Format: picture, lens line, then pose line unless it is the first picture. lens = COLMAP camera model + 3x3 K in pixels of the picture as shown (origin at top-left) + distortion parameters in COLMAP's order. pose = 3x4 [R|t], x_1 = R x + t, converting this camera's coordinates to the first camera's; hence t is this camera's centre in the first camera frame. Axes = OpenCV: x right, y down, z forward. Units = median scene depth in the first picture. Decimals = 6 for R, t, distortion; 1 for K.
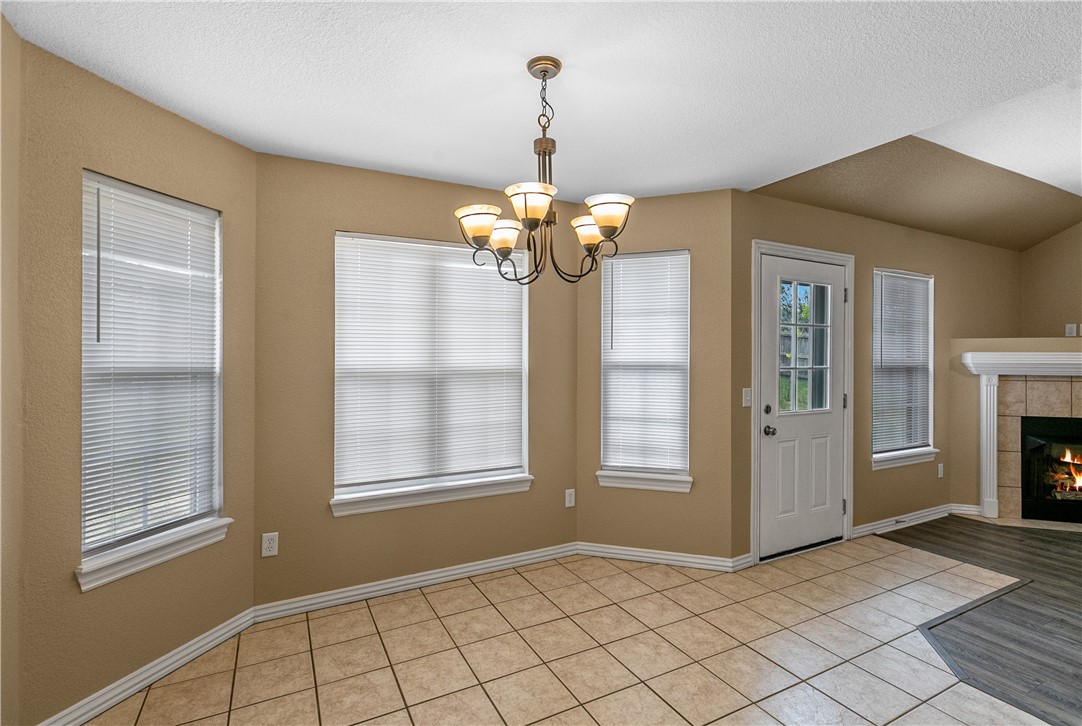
lens RADIAL K [[484.9, 0, 545.7], [0, 484.9, 362.8], [0, 0, 1]] dist [0.004705, -0.000156]
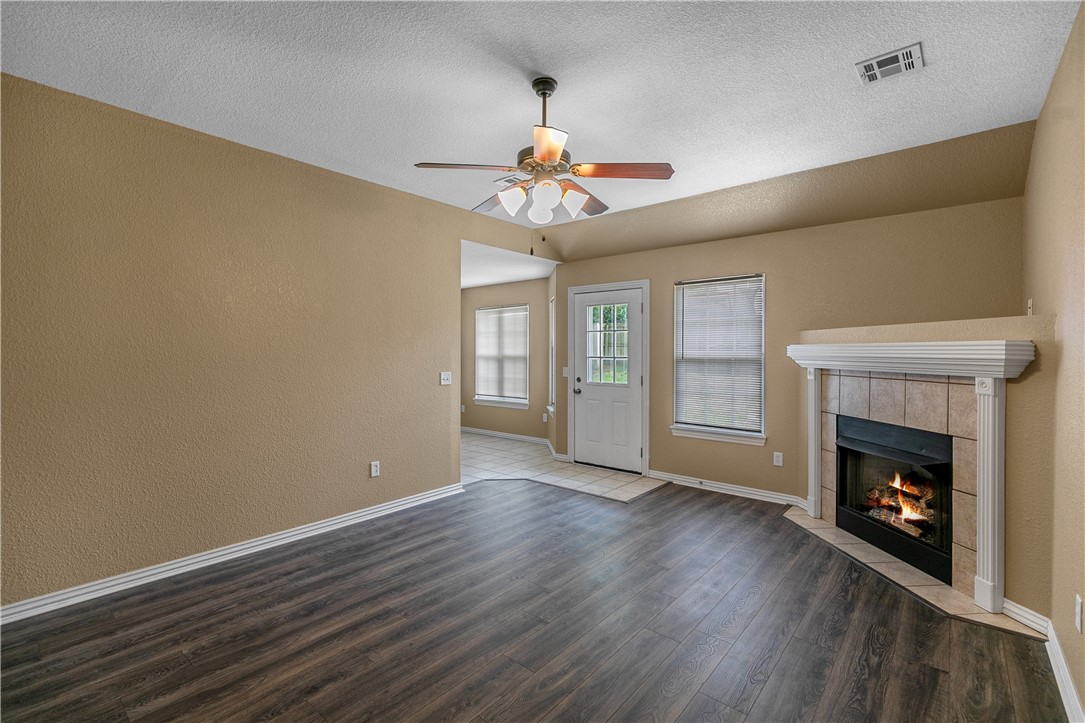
lens RADIAL K [[486.2, 0, 548.8], [0, 486.2, 355.1], [0, 0, 1]] dist [0.004705, -0.000156]
pose [[0.398635, 0.007770, -0.917077, 1.730029], [-0.003177, 0.999970, 0.007091, -0.006292], [0.917104, 0.000087, 0.398648, 0.153831]]
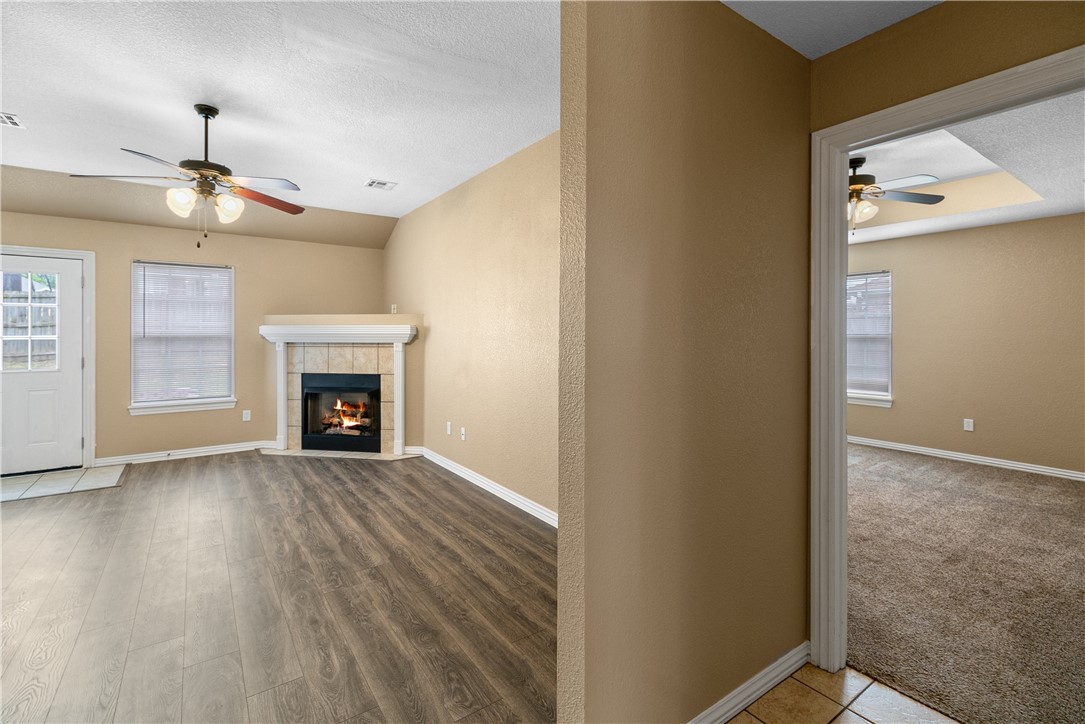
lens RADIAL K [[486.2, 0, 537.9], [0, 486.2, 334.2], [0, 0, 1]] dist [0.004705, -0.000156]
pose [[0.989355, -0.001507, 0.145511, 1.544421], [0.001450, 0.999999, 0.000496, 0.002665], [-0.145512, -0.000280, 0.989357, -0.458100]]
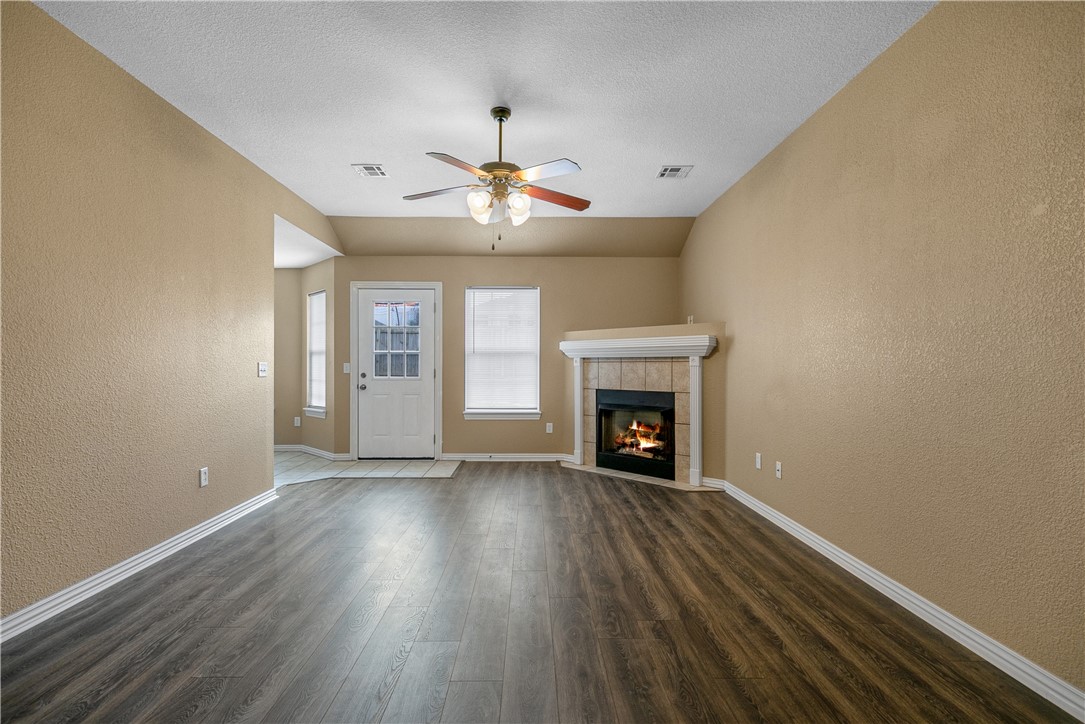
lens RADIAL K [[486.2, 0, 539.2], [0, 486.2, 363.6], [0, 0, 1]] dist [0.004705, -0.000156]
pose [[0.900480, -0.002136, -0.434892, 1.529322], [-0.000629, 0.999980, -0.006215, 0.052957], [0.434896, 0.005871, 0.900461, -0.280241]]
